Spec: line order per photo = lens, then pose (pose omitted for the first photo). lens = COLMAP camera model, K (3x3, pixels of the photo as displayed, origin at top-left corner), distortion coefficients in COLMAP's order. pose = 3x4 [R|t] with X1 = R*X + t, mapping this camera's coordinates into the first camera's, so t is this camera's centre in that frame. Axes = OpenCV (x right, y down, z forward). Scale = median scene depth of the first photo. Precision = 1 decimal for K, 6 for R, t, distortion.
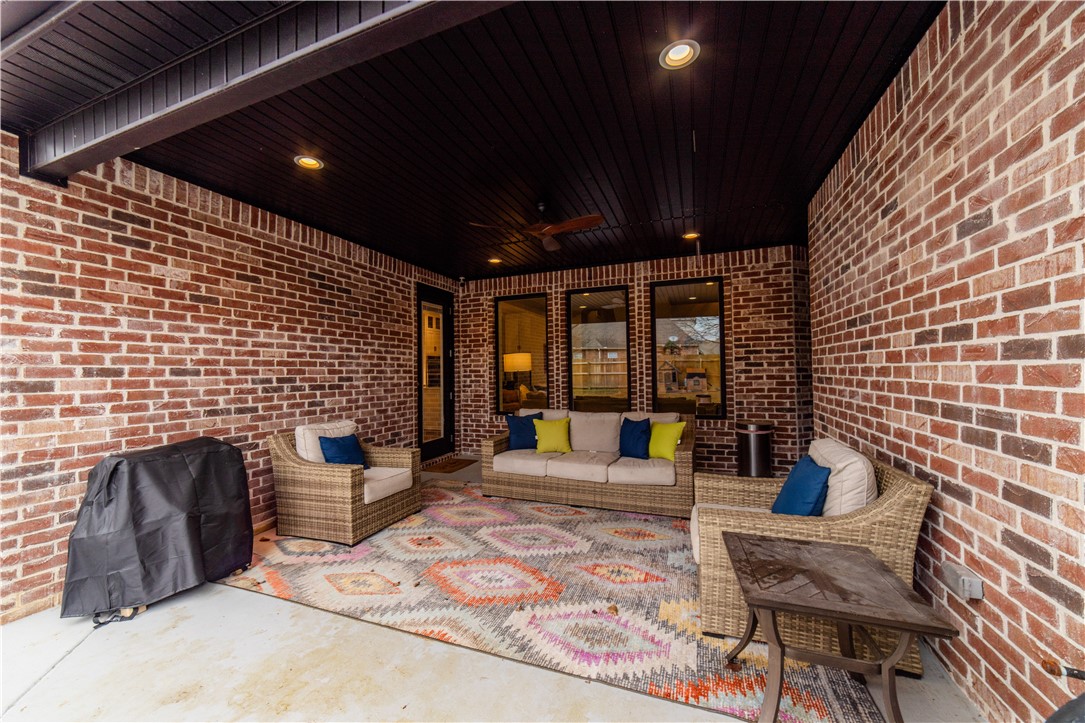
lens RADIAL K [[413.2, 0, 542.5], [0, 413.2, 361.5], [0, 0, 1]] dist [0.008762, 0.000186]
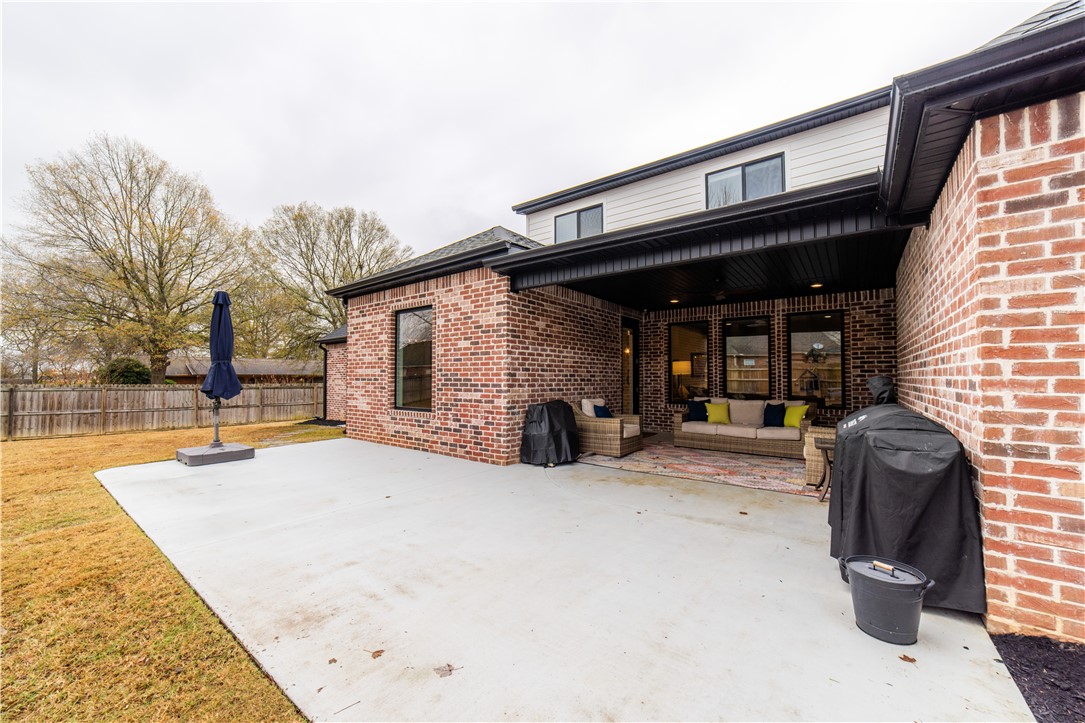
lens RADIAL K [[464.3, 0, 542.5], [0, 464.3, 361.5], [0, 0, 1]] dist [0.037646, 0.000091]
pose [[0.970999, 0.008610, -0.238930, -0.217163], [-0.011553, 0.999874, -0.010920, 0.005351], [0.238806, 0.013364, 0.970975, -0.982446]]
